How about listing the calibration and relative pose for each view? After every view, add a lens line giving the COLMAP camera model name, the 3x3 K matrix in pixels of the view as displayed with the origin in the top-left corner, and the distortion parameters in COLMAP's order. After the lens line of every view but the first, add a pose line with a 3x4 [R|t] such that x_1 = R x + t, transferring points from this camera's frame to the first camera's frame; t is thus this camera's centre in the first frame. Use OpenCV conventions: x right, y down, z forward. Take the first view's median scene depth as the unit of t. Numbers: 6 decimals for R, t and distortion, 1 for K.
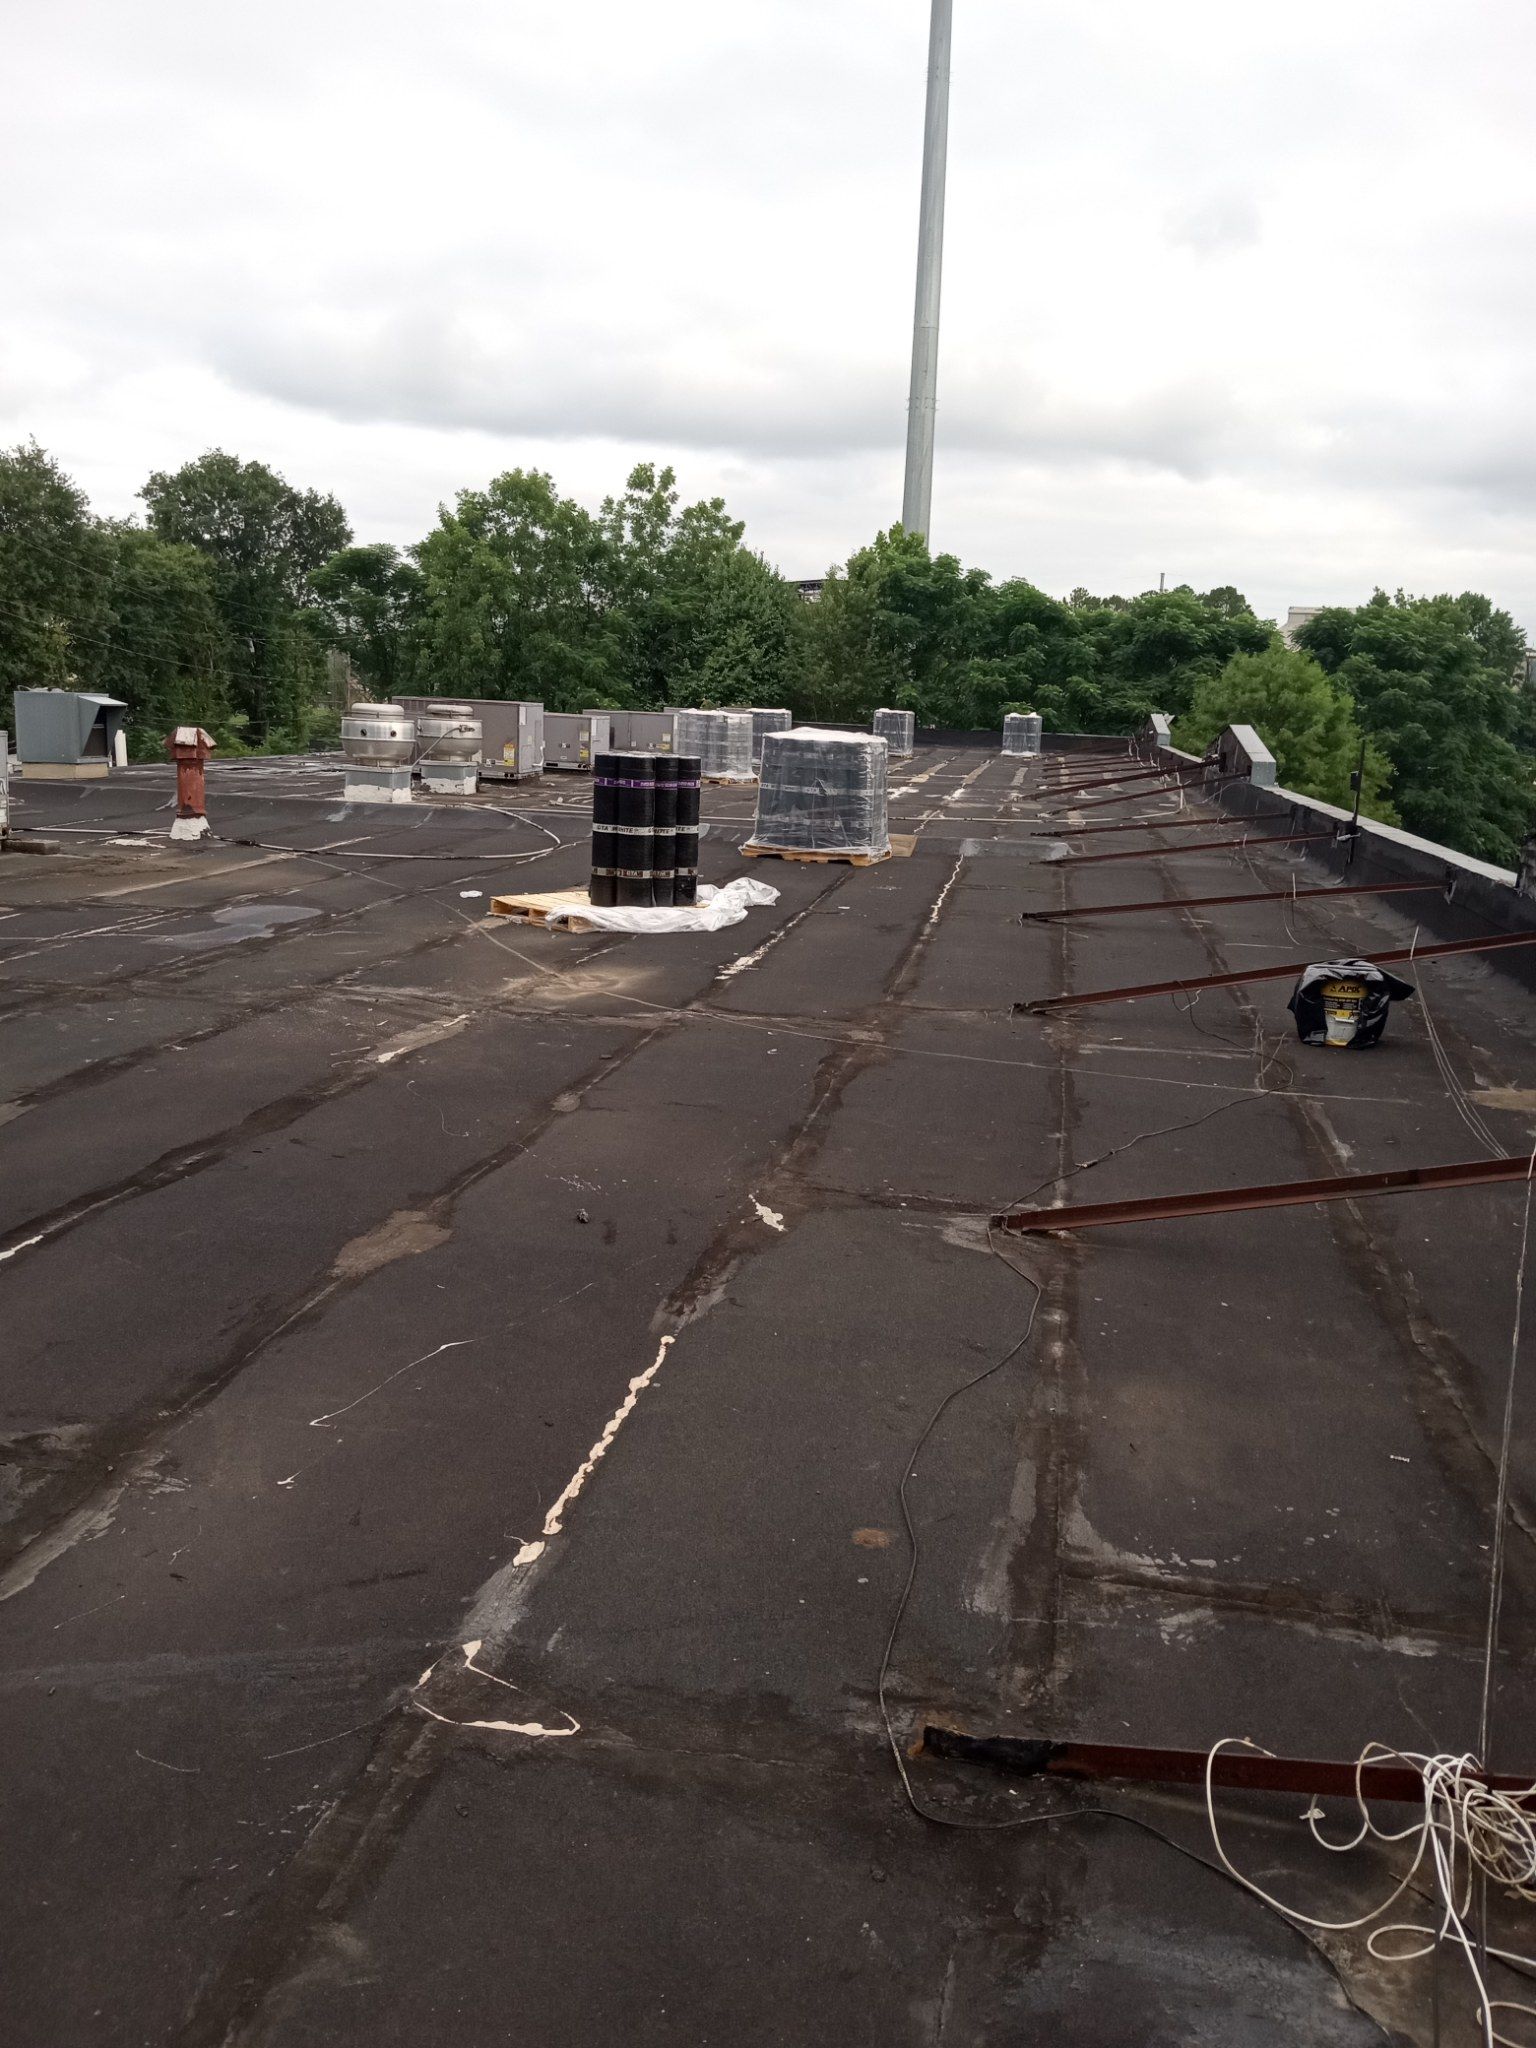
lens RADIAL K [[1683.2, 0, 768.0], [0, 1683.2, 1024.0], [0, 0, 1]] dist [0.067066, -0.140126]
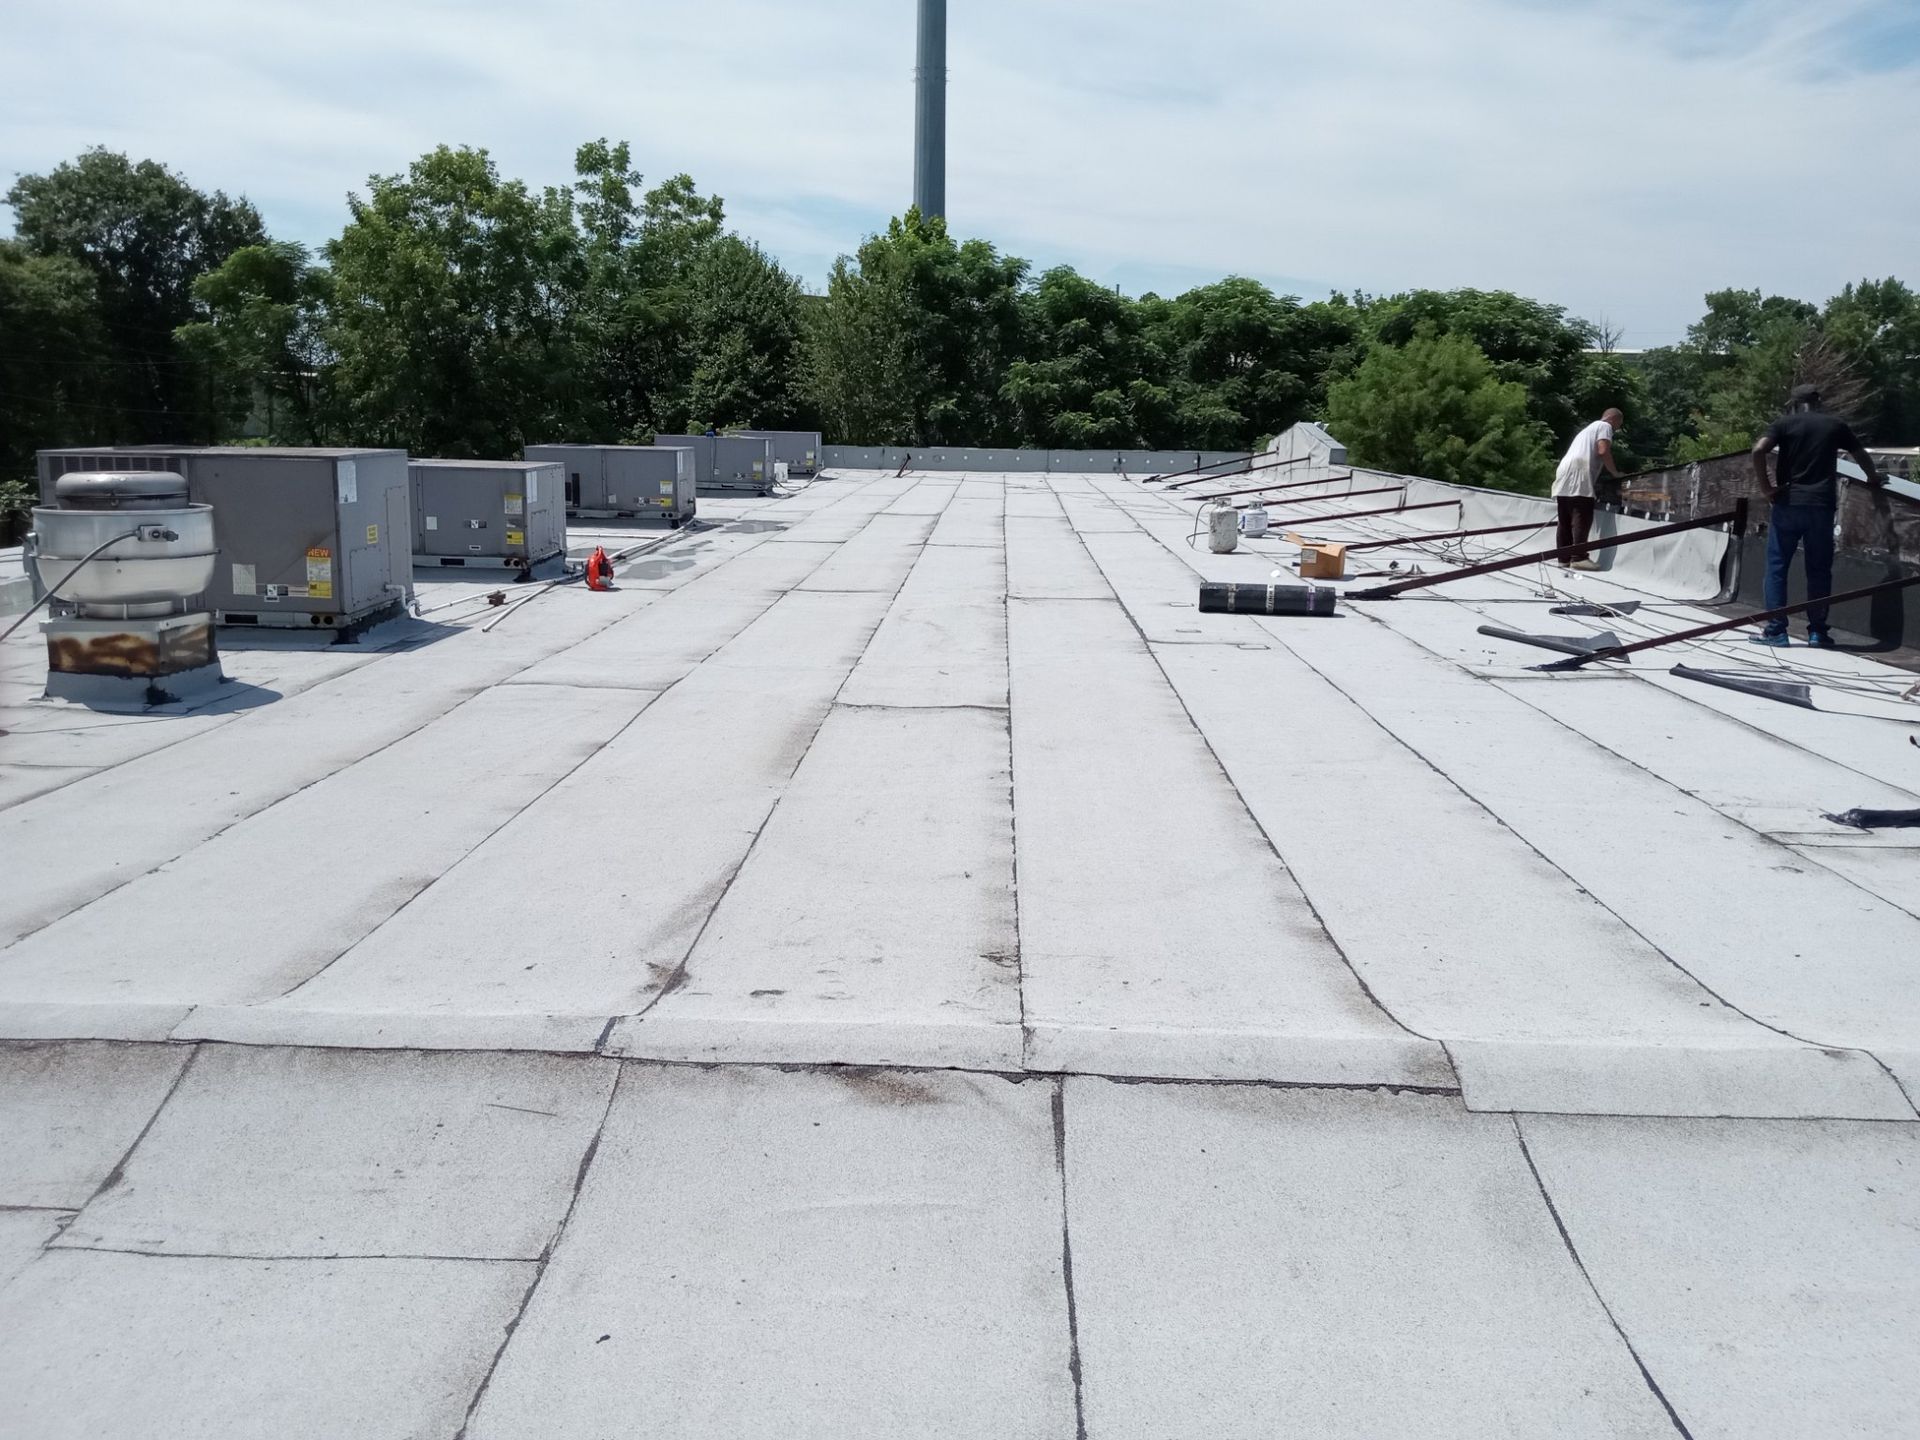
lens RADIAL K [[1578.0, 0, 960.0], [0, 1578.0, 720.0], [0, 0, 1]] dist [0.067066, -0.140126]
pose [[0.990630, -0.055873, 0.124622, -0.014144], [0.055459, 0.998438, 0.006793, -0.041775], [-0.124807, 0.000183, 0.992181, 0.204494]]
